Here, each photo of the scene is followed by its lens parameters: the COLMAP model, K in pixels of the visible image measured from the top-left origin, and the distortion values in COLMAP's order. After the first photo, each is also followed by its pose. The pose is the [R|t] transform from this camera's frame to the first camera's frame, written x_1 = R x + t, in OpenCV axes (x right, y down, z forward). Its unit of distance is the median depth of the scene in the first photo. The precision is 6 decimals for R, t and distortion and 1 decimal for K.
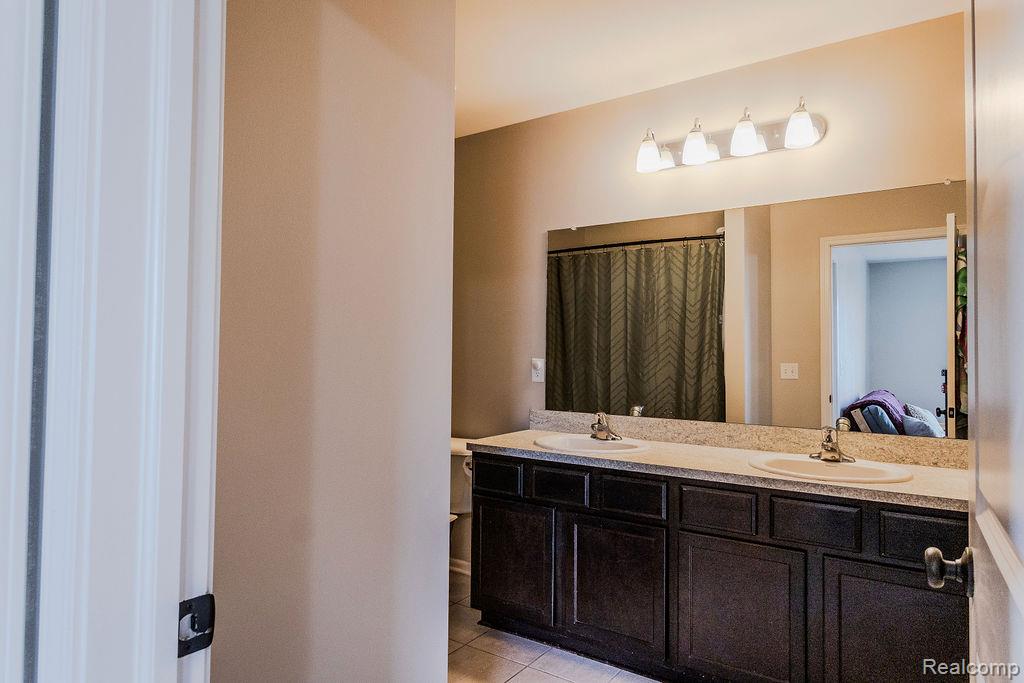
lens RADIAL K [[618.0, 0, 515.3], [0, 618.0, 342.7], [0, 0, 1]] dist [0.000511, -0.001485]
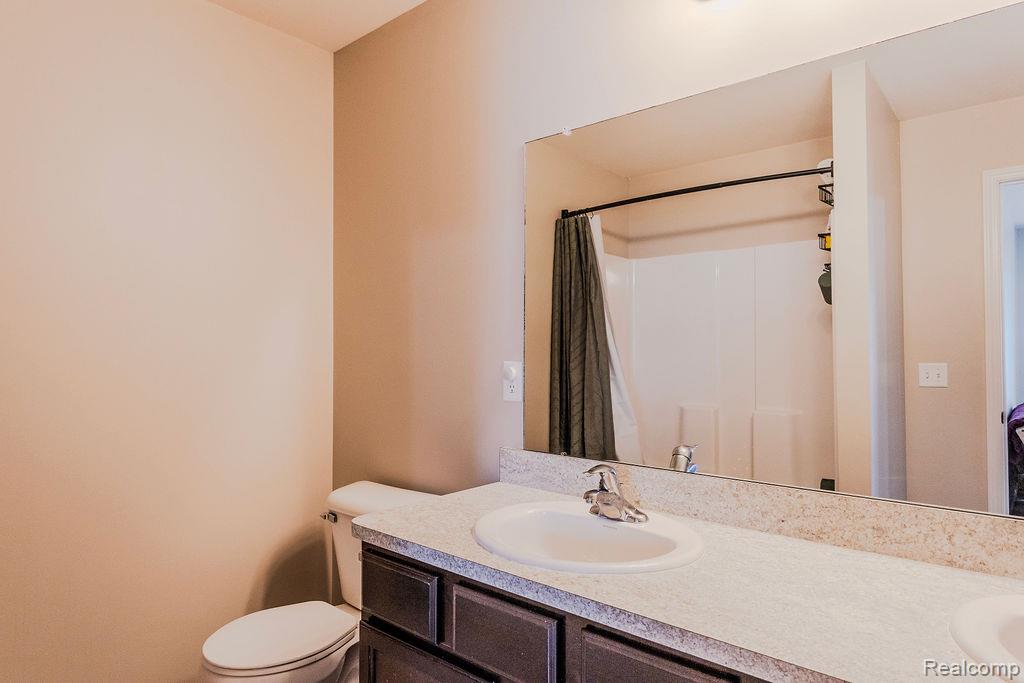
lens RADIAL K [[618.0, 0, 515.3], [0, 618.0, 342.7], [0, 0, 1]] dist [0.000511, -0.001485]
pose [[0.992970, -0.011181, -0.117837, 0.122416], [0.011760, 0.999922, 0.004217, 0.005781], [0.117781, -0.005573, 0.993024, 0.468665]]
